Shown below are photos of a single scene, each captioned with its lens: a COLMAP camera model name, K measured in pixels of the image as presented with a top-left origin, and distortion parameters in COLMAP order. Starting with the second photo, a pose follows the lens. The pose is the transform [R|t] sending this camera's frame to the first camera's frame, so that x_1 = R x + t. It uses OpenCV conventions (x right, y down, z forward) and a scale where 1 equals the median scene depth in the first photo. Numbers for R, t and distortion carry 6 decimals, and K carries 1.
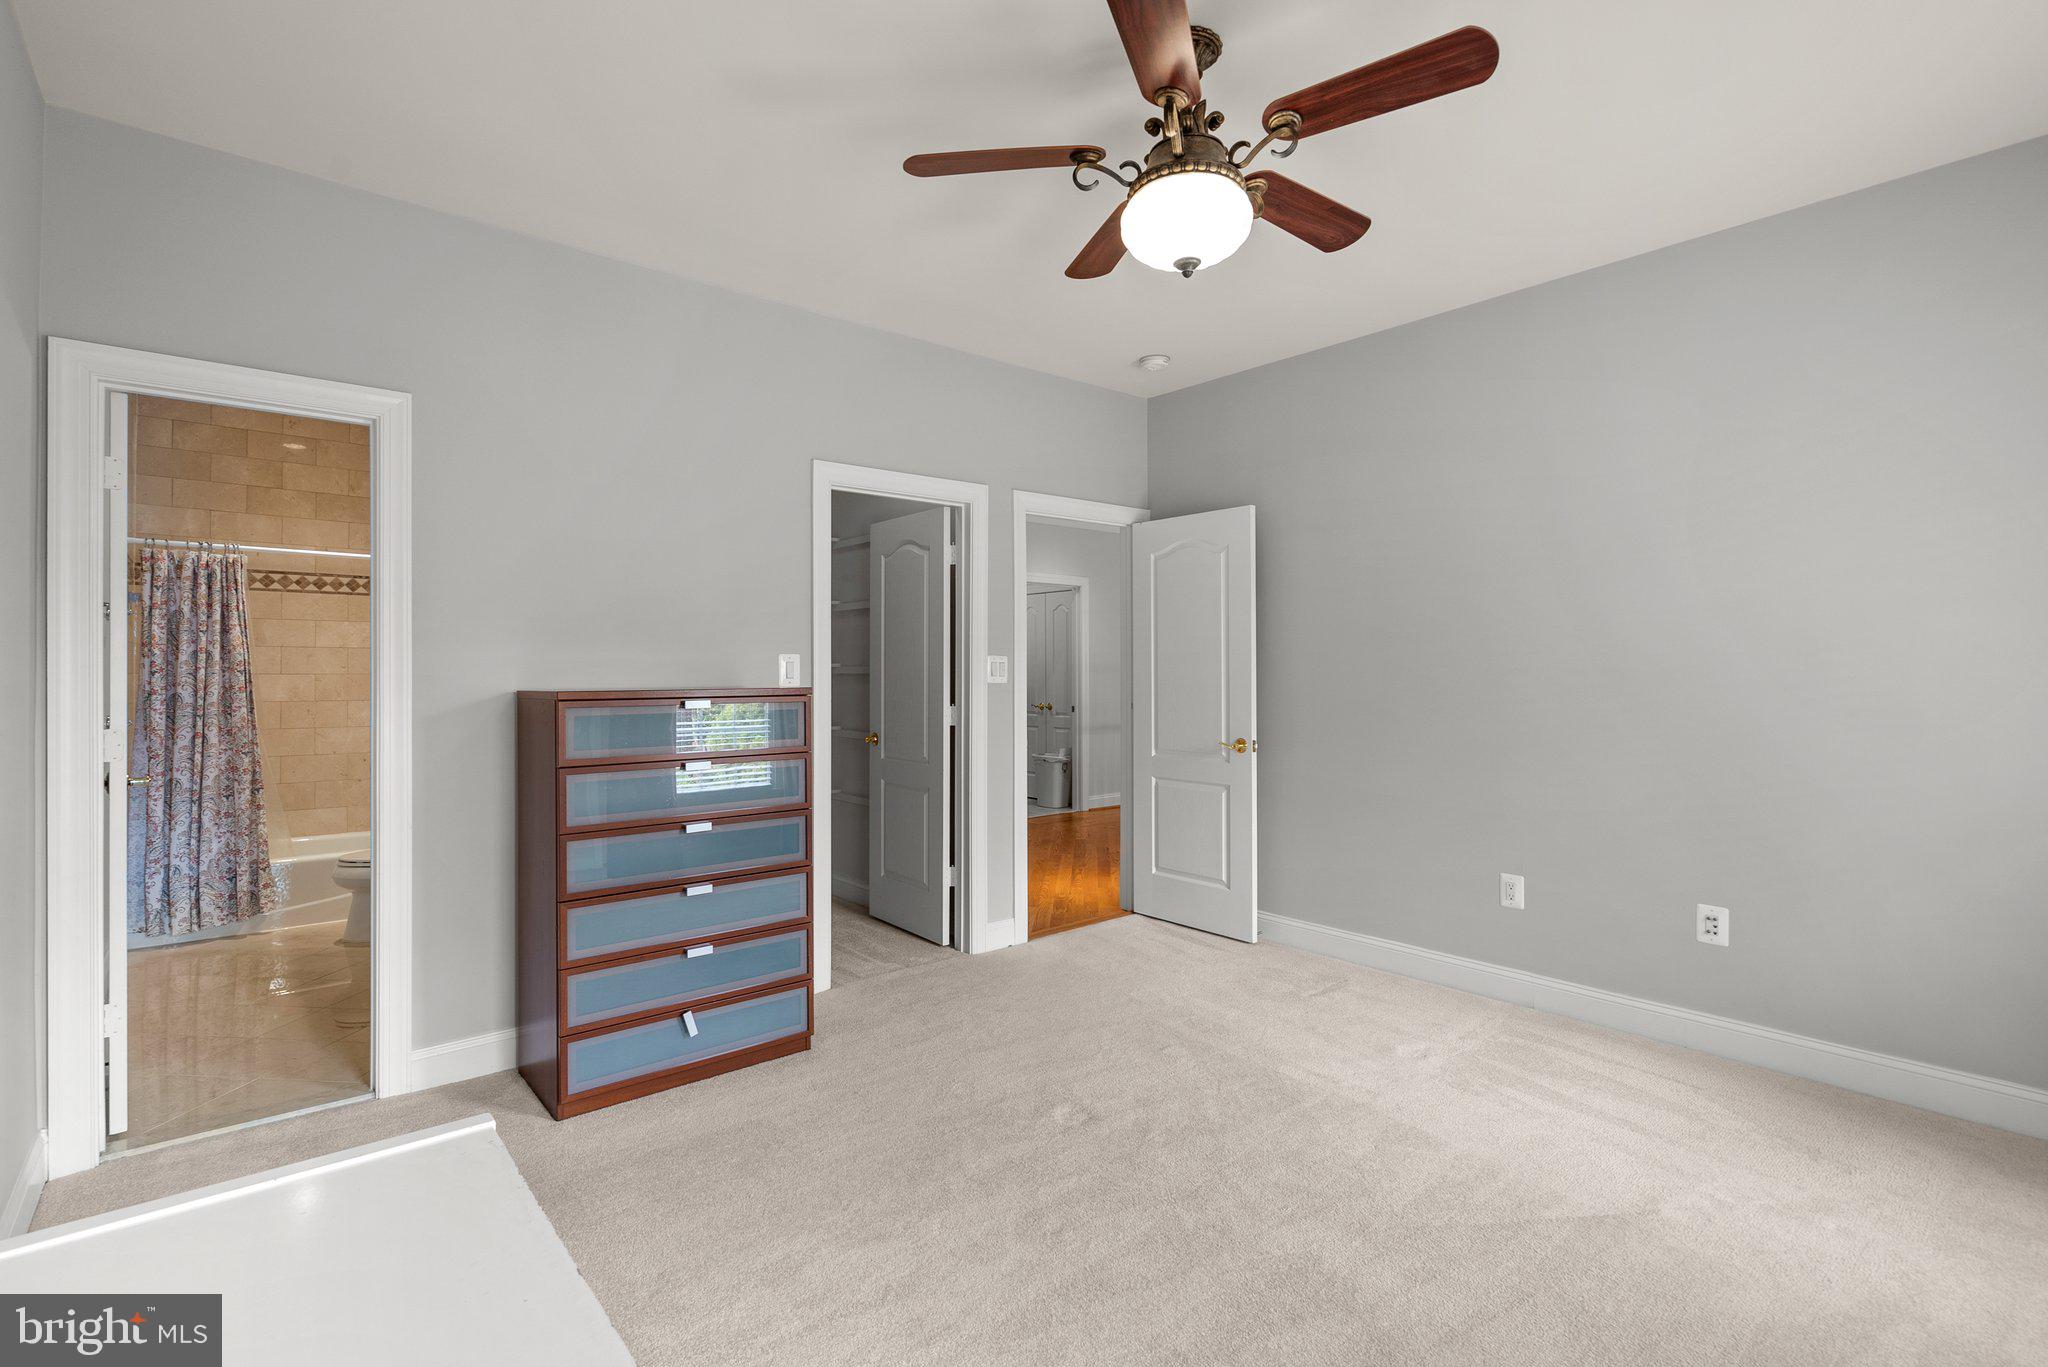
lens RADIAL K [[934.3, 0, 1020.8], [0, 934.3, 669.4], [0, 0, 1]] dist [-0.002432, -0.000768]
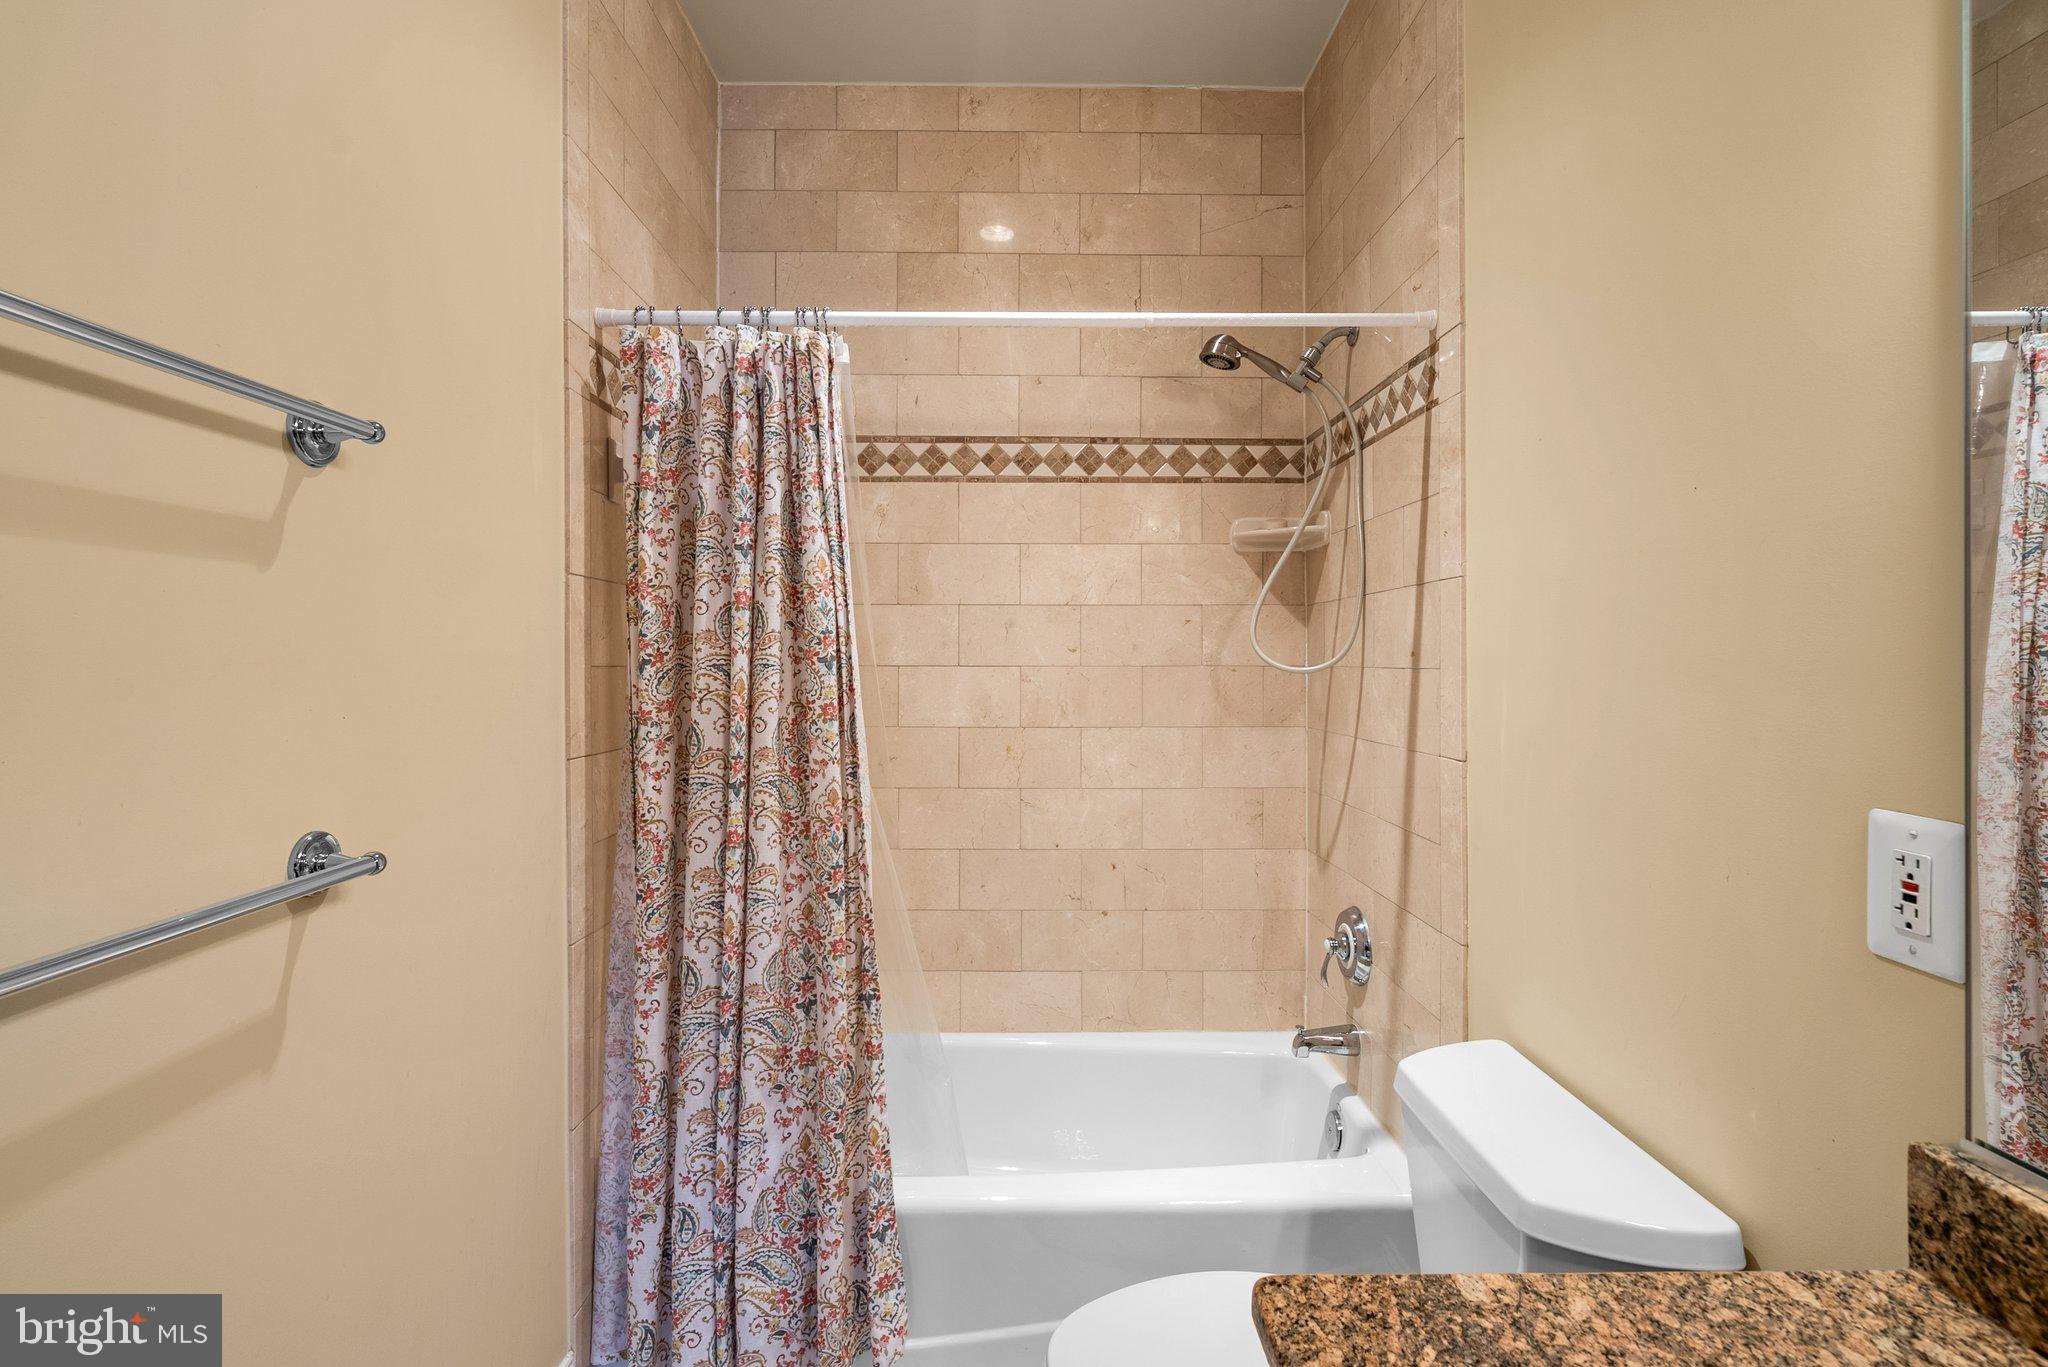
lens RADIAL K [[934.3, 0, 1020.8], [0, 934.3, 669.4], [0, 0, 1]] dist [-0.002432, -0.000768]
pose [[0.765954, 0.001011, -0.642895, -0.566279], [0.006574, 0.999934, 0.009404, 0.002860], [0.642862, -0.011430, 0.765897, 0.793456]]
